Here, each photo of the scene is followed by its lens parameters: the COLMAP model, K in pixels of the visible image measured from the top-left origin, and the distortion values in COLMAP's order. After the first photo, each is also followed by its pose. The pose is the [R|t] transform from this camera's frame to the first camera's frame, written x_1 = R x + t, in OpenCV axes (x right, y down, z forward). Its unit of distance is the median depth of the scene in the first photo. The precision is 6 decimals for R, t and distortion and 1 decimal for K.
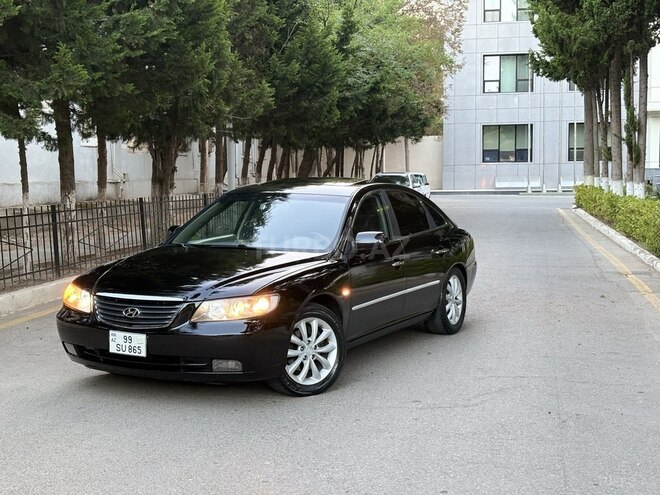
lens RADIAL K [[1004.1, 0, 324.9], [0, 1004.1, 247.3], [0, 0, 1]] dist [0.256264, -1.077235]
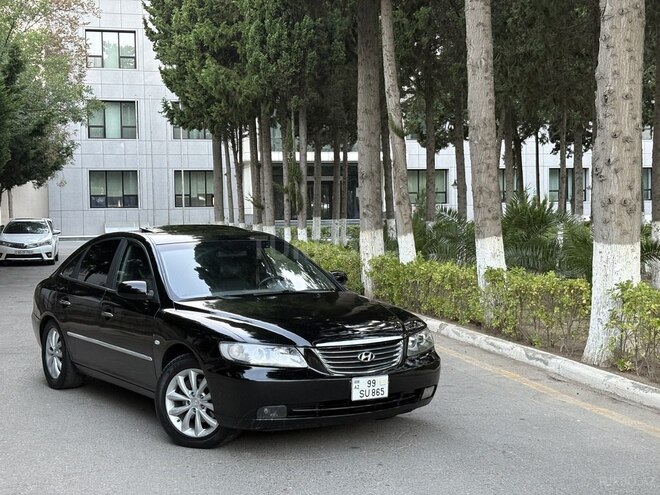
lens RADIAL K [[1003.1, 0, 320.3], [0, 1003.1, 248.9], [0, 0, 1]] dist [0.246006, -0.983412]
pose [[0.912228, -0.019104, 0.409238, -0.155840], [0.036650, 0.998712, -0.035075, -0.003994], [-0.408041, 0.046995, 0.911753, 0.032828]]
